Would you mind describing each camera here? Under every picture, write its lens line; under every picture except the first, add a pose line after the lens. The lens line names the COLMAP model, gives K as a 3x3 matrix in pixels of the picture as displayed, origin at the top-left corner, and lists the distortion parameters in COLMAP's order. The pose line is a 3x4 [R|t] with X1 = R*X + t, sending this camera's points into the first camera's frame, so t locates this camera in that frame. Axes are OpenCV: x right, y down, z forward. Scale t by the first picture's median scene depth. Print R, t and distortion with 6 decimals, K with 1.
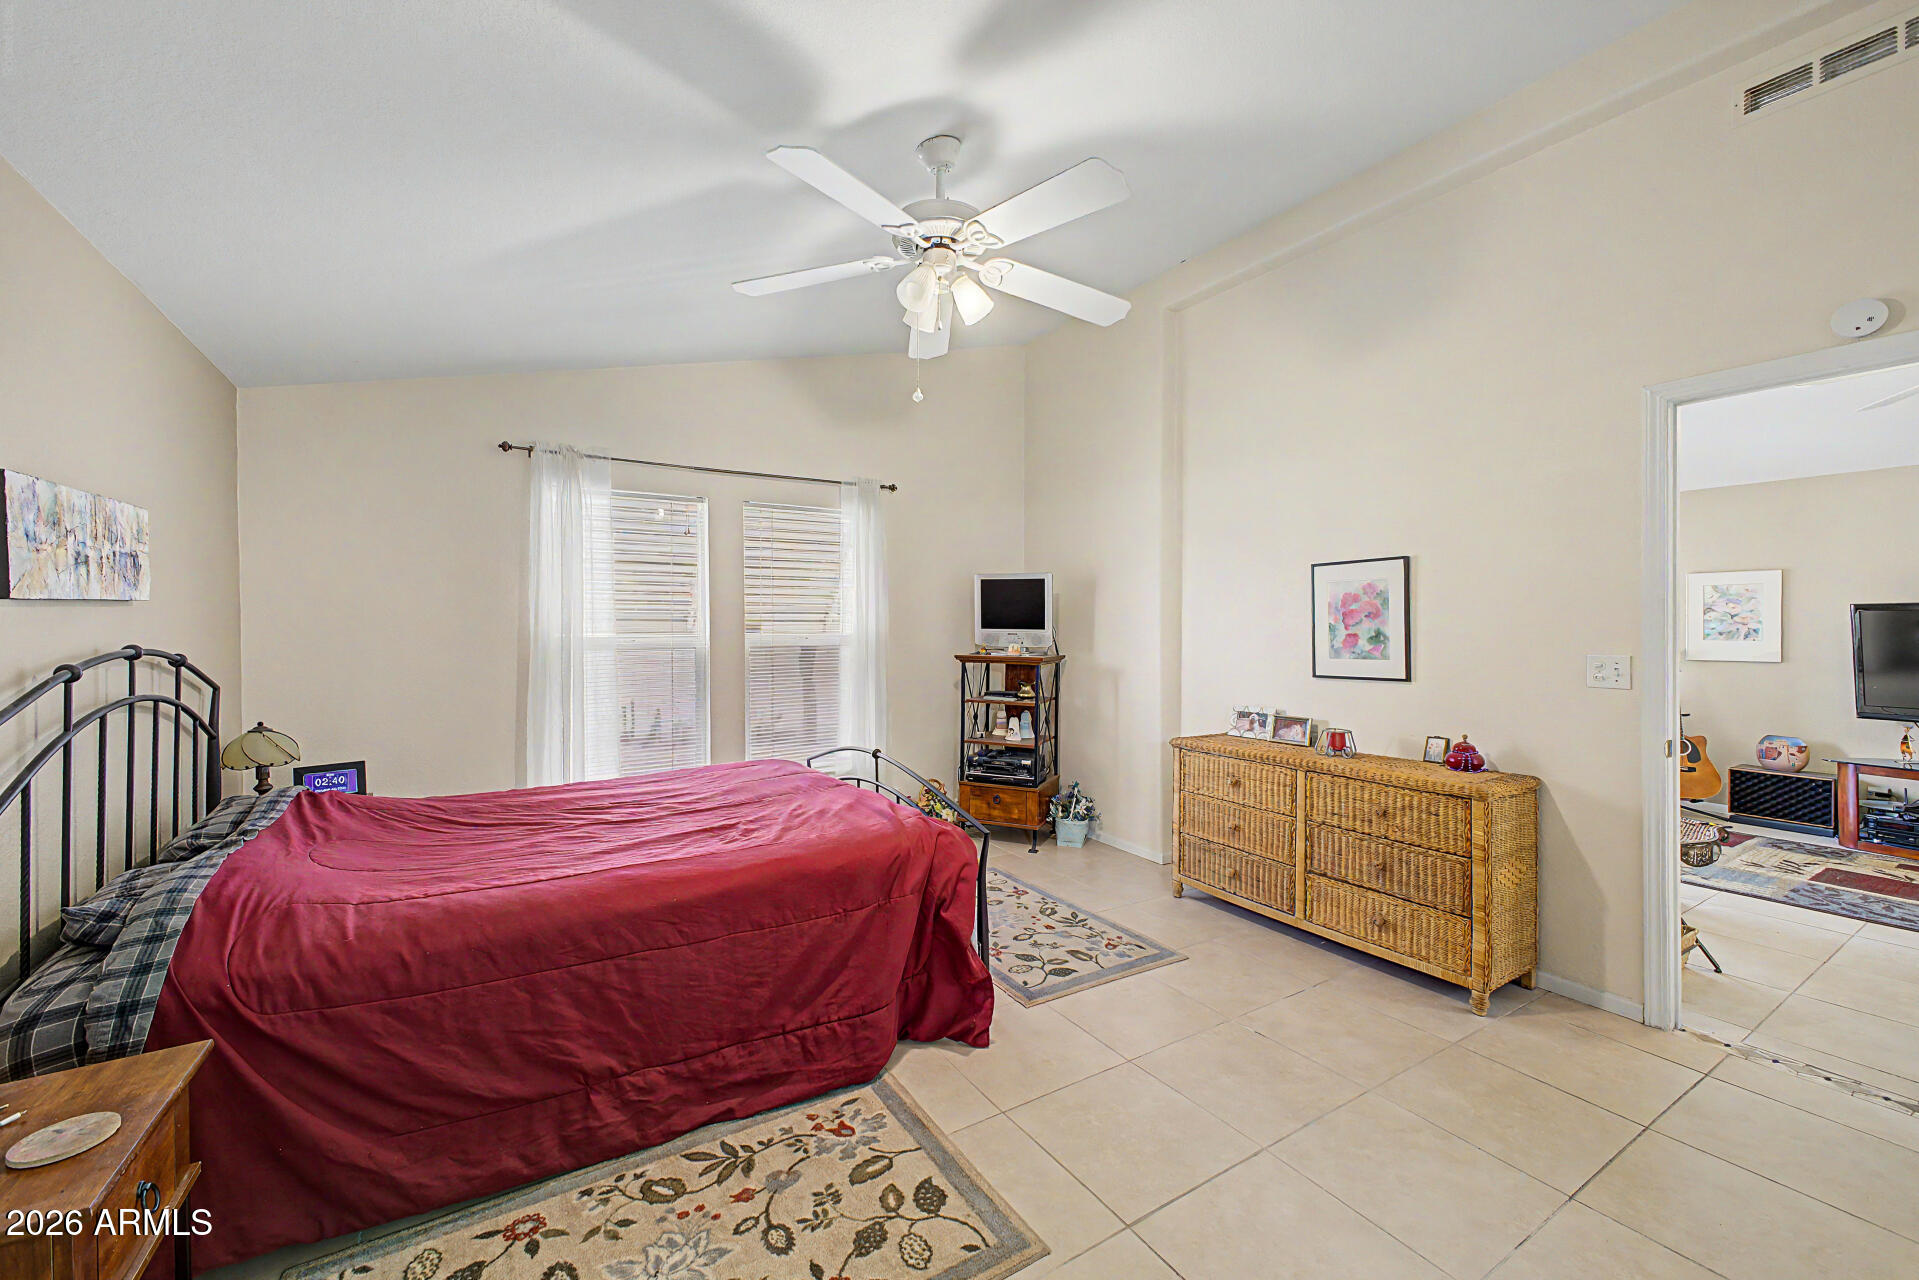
lens RADIAL K [[762.3, 0, 957.5], [0, 762.3, 633.0], [0, 0, 1]] dist [0.023327, -0.007037]
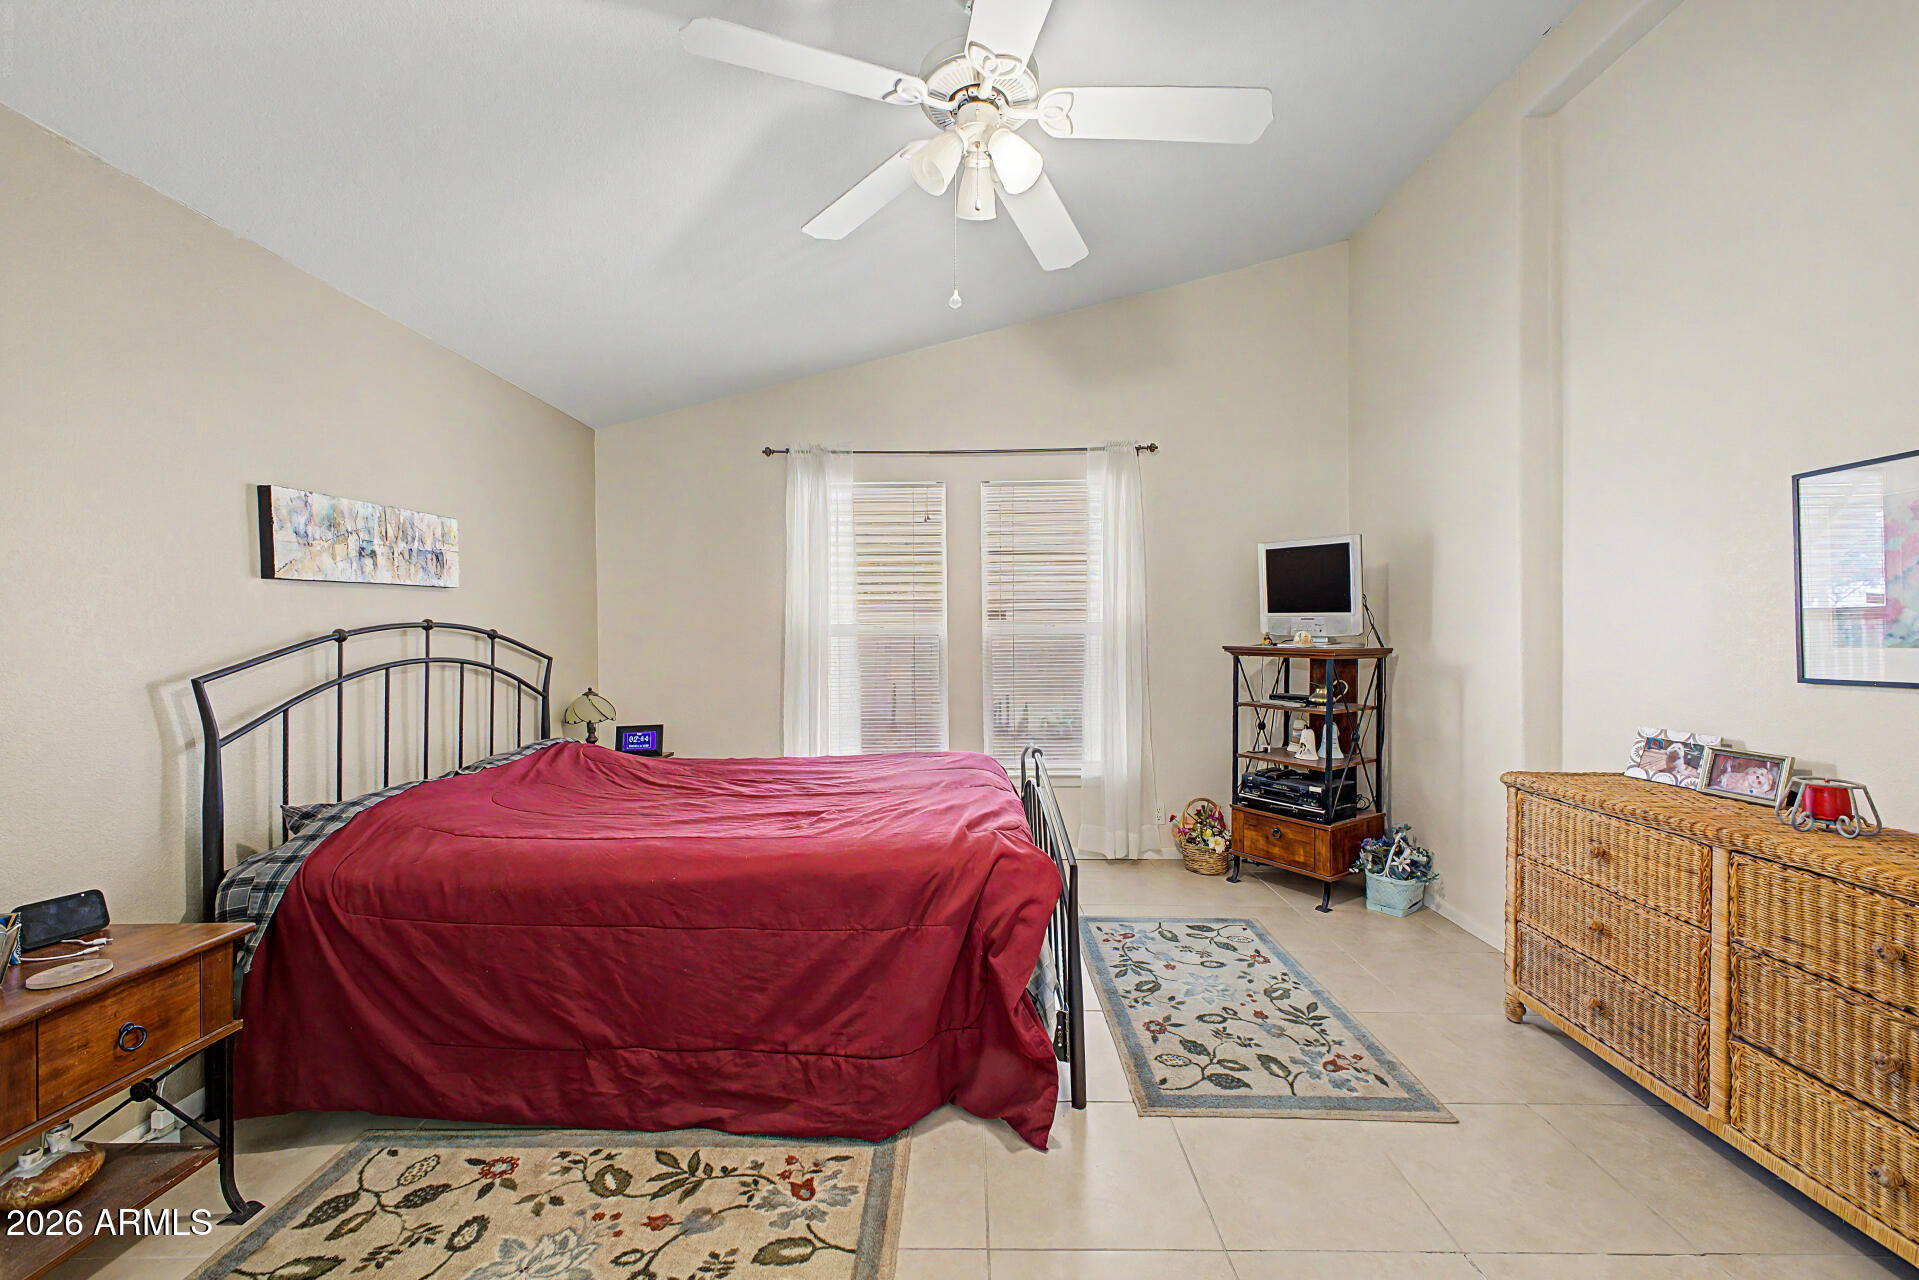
lens RADIAL K [[771.5, 0, 963.5], [0, 771.5, 635.0], [0, 0, 1]] dist [0.022009, -0.006805]
pose [[0.847649, -0.000072, -0.530557, 0.306059], [-0.002140, 0.999991, -0.003555, 0.032657], [0.530553, 0.004148, 0.847642, 0.255686]]
